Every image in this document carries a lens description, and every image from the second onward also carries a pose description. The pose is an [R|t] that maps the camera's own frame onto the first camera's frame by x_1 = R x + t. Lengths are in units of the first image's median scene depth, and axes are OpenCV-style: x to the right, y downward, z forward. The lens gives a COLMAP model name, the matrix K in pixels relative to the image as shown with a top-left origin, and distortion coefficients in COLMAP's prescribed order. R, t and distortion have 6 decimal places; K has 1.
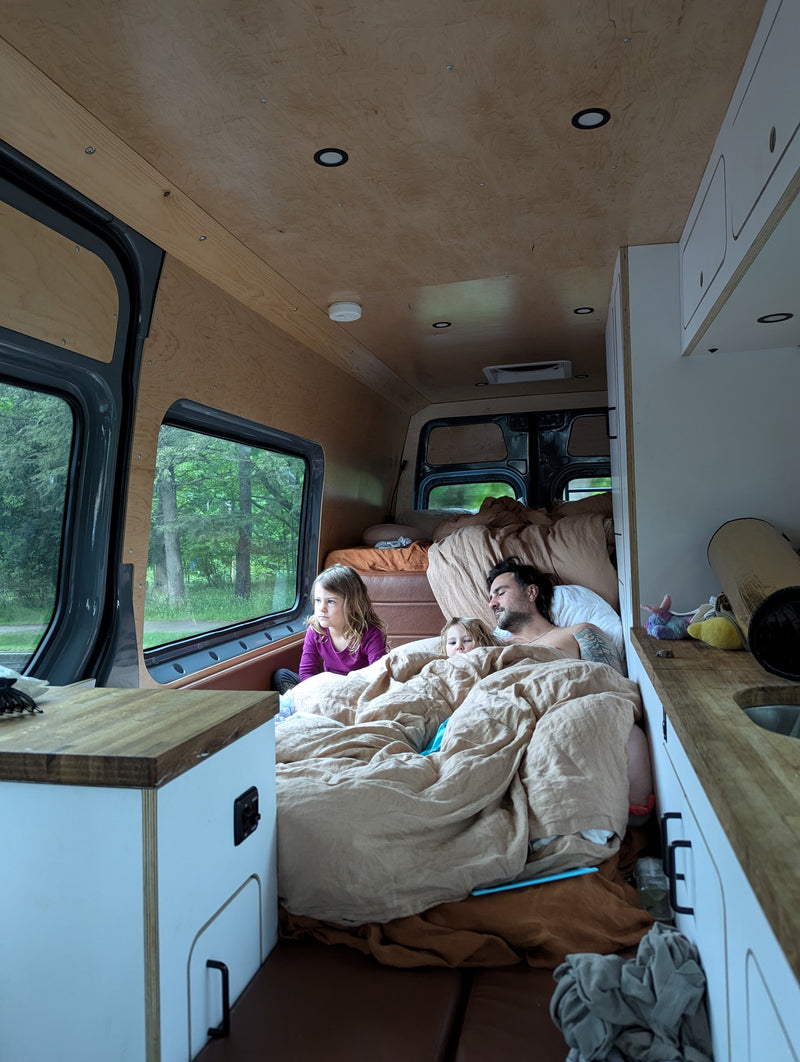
lens RADIAL K [[748.7, 0, 400.0], [0, 748.7, 531.0], [0, 0, 1]] dist [0.063500, -0.052845]
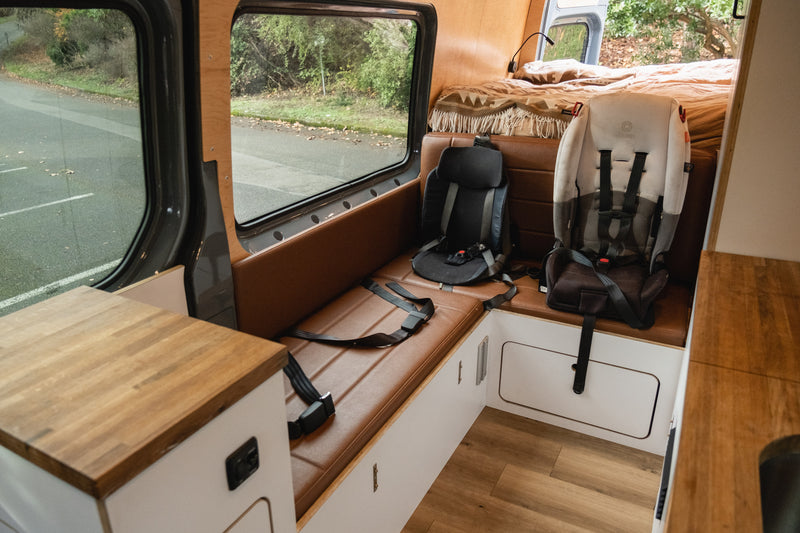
lens RADIAL K [[580.1, 0, 401.7], [0, 580.1, 255.7], [0, 0, 1]] dist [-0.001692, -0.001853]
pose [[0.967069, 0.110547, -0.229254, 0.122027], [-0.018749, 0.929243, 0.368992, -0.150437], [0.253824, -0.352542, 0.900715, 0.271056]]
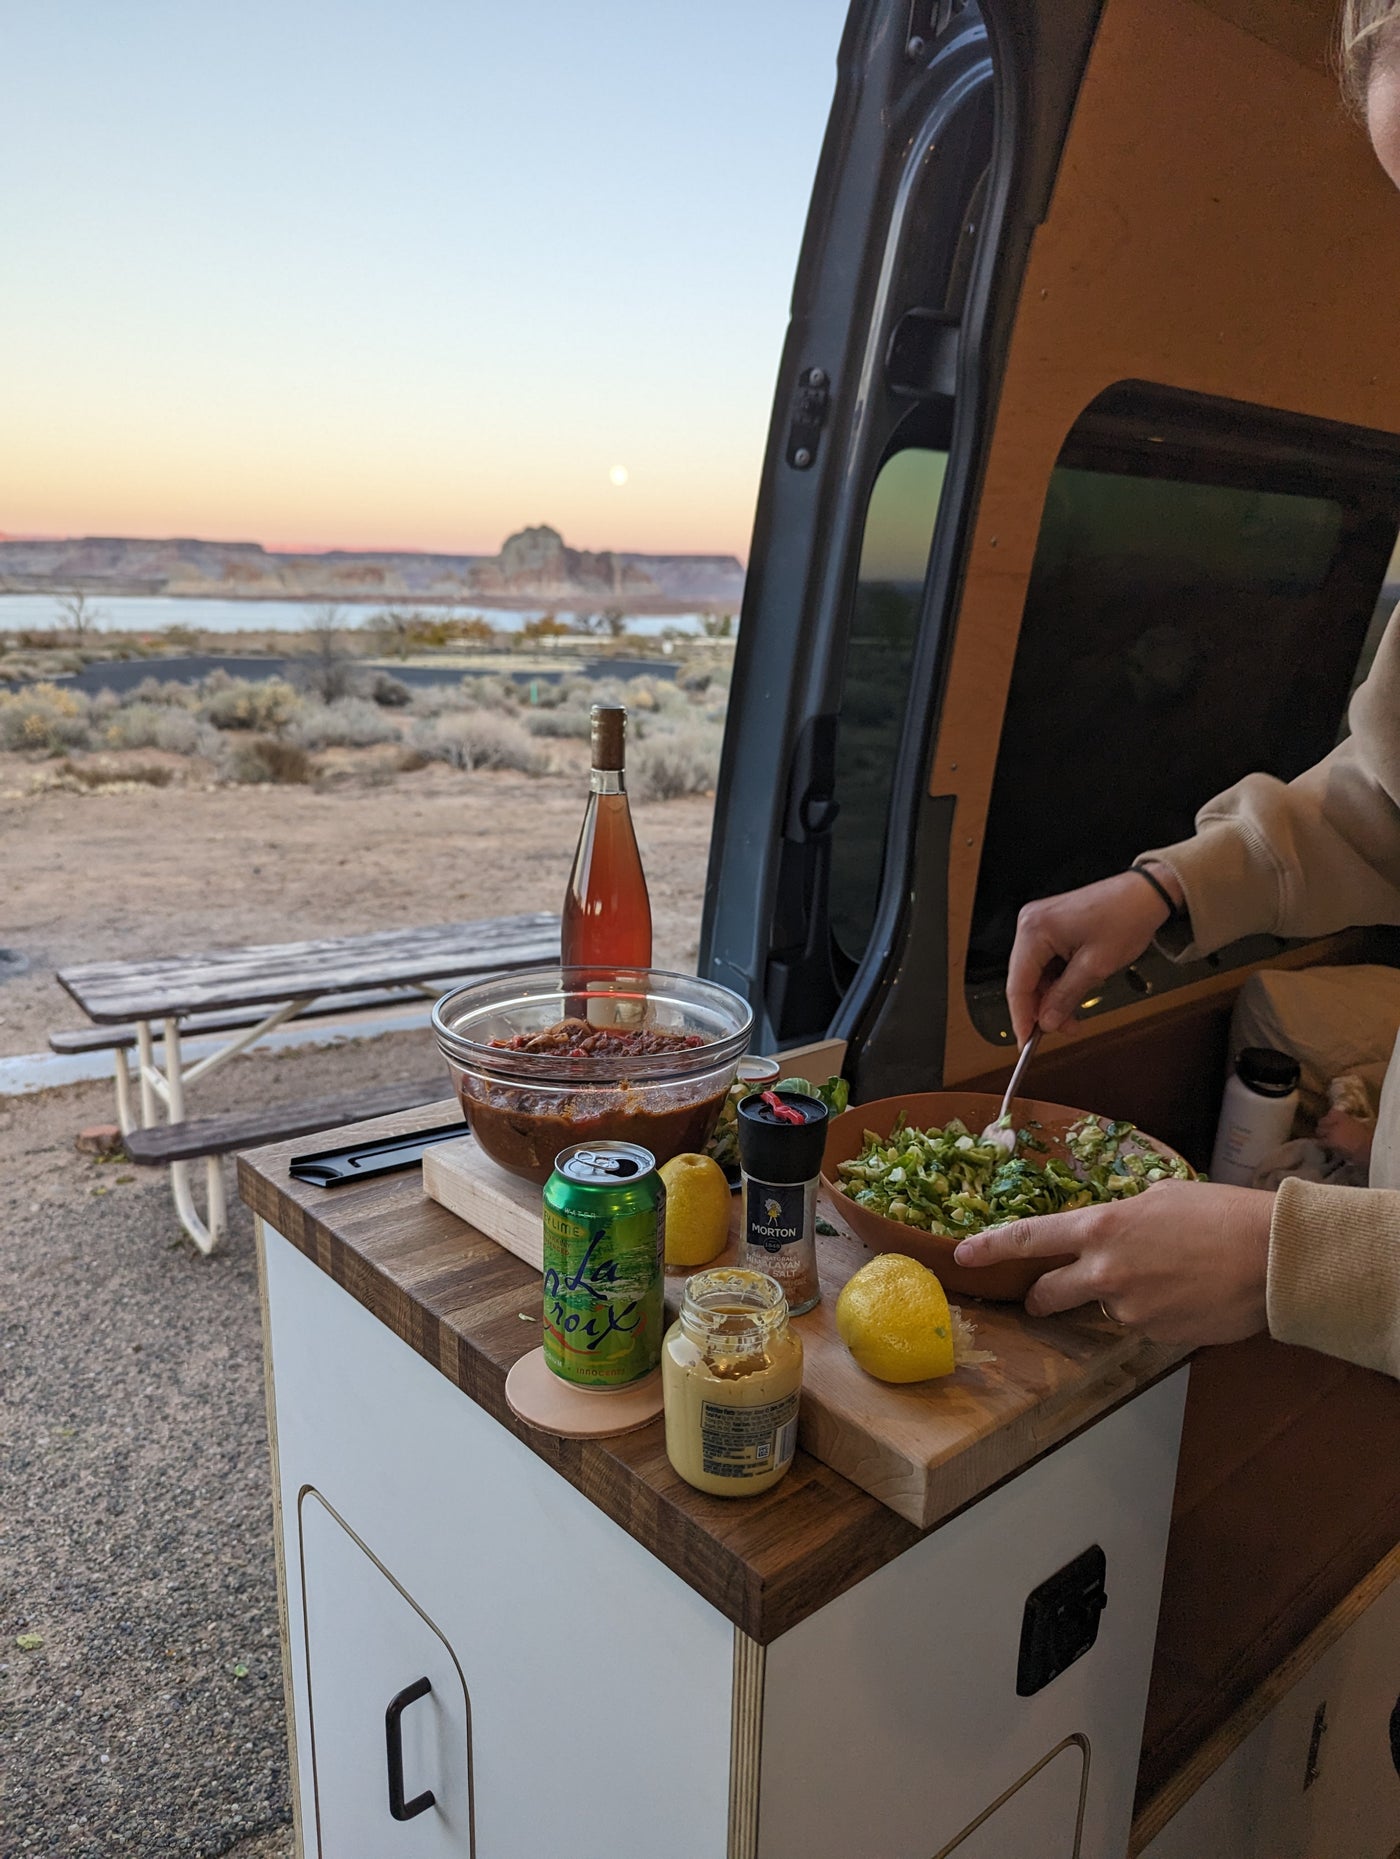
lens RADIAL K [[1310.6, 0, 700.0], [0, 1310.6, 929.5], [0, 0, 1]] dist [0.063500, -0.052845]
pose [[0.809714, 0.188112, -0.555857, -0.030216], [-0.038683, 0.962278, 0.269303, -0.086812], [0.585549, -0.196556, 0.786447, 0.294694]]
